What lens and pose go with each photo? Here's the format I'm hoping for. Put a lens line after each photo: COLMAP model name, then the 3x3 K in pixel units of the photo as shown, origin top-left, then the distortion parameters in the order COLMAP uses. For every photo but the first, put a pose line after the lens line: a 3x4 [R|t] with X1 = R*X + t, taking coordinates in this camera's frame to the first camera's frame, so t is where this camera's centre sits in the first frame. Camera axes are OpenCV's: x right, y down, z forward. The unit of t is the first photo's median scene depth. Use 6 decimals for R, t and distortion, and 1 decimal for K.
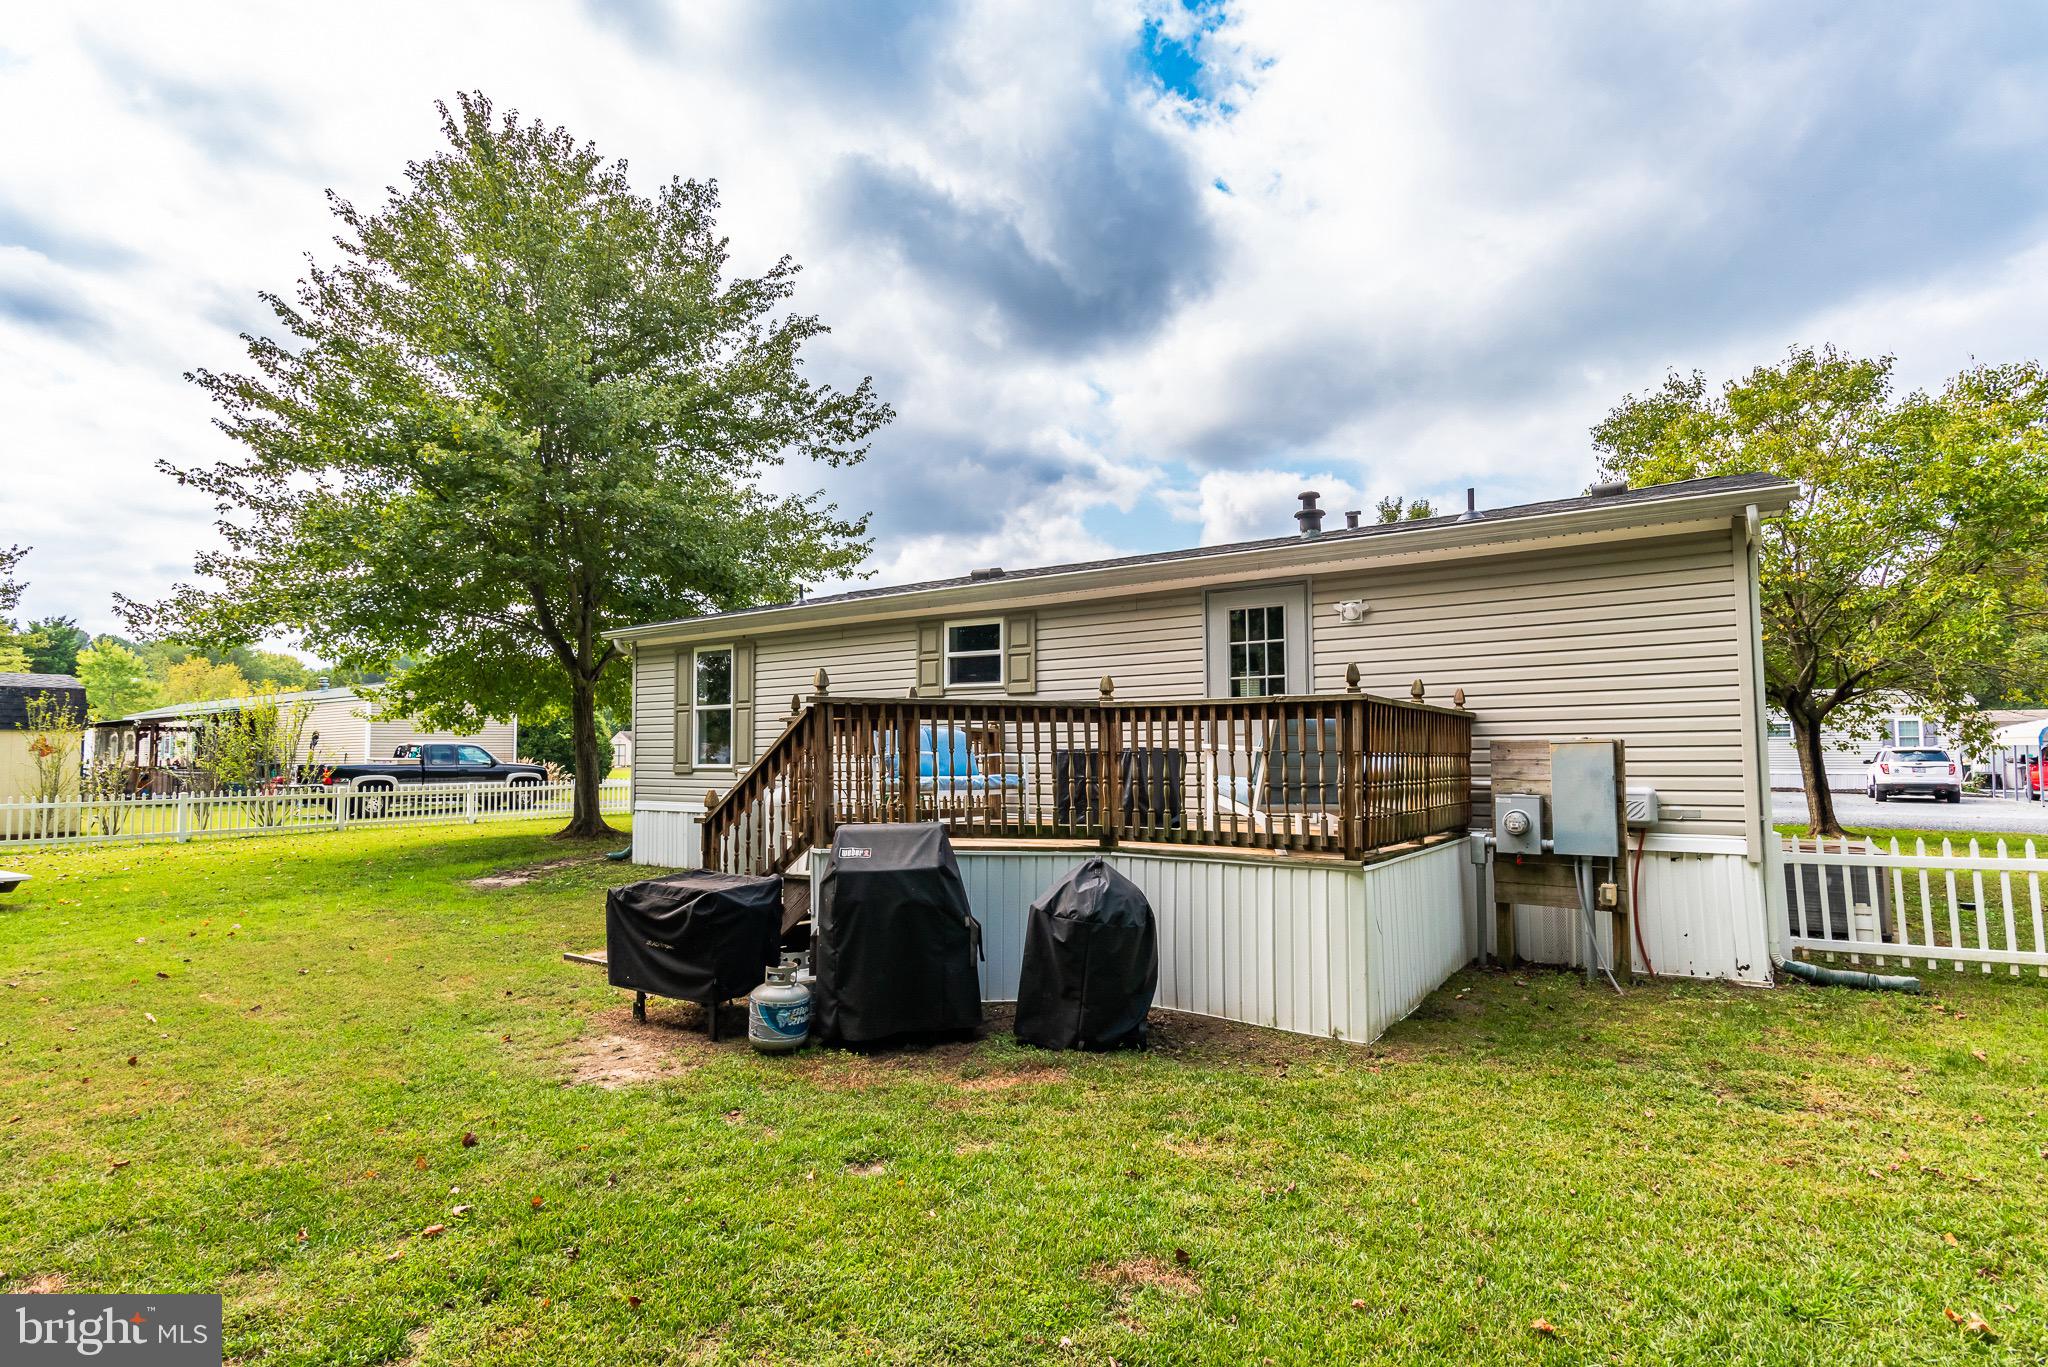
lens RADIAL K [[1009.7, 0, 1016.9], [0, 1009.7, 695.4], [0, 0, 1]] dist [0.003858, -0.001674]
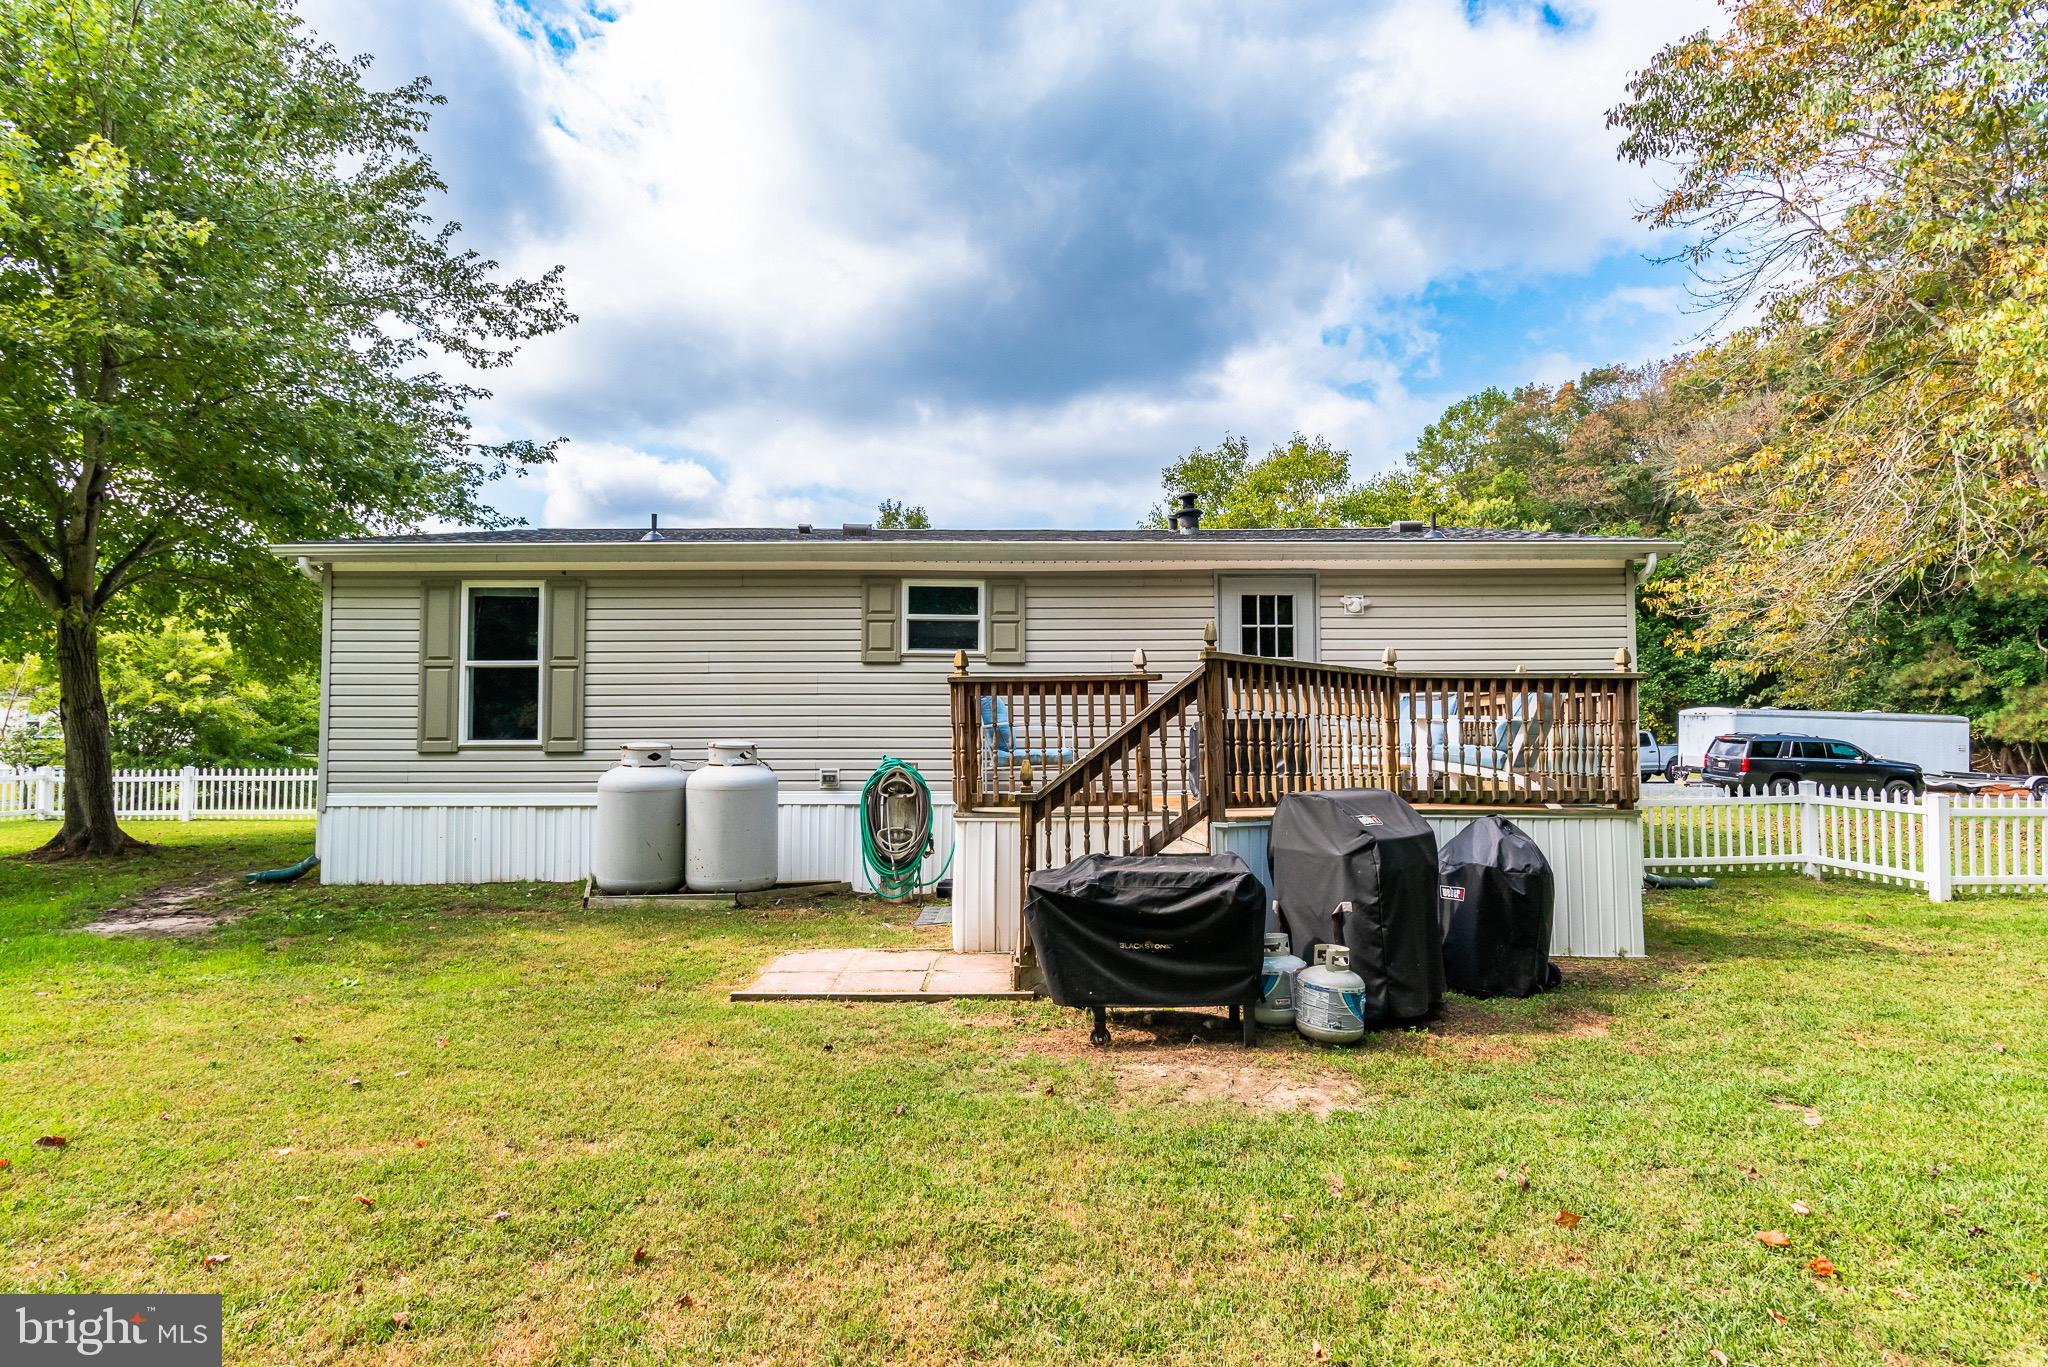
lens RADIAL K [[1009.7, 0, 1013.6], [0, 1009.7, 675.8], [0, 0, 1]] dist [0.003858, -0.001674]
pose [[0.823567, 0.039382, 0.565850, -0.527540], [-0.035519, 0.999210, -0.017848, 0.026359], [-0.566105, -0.005399, 0.824315, 0.222333]]
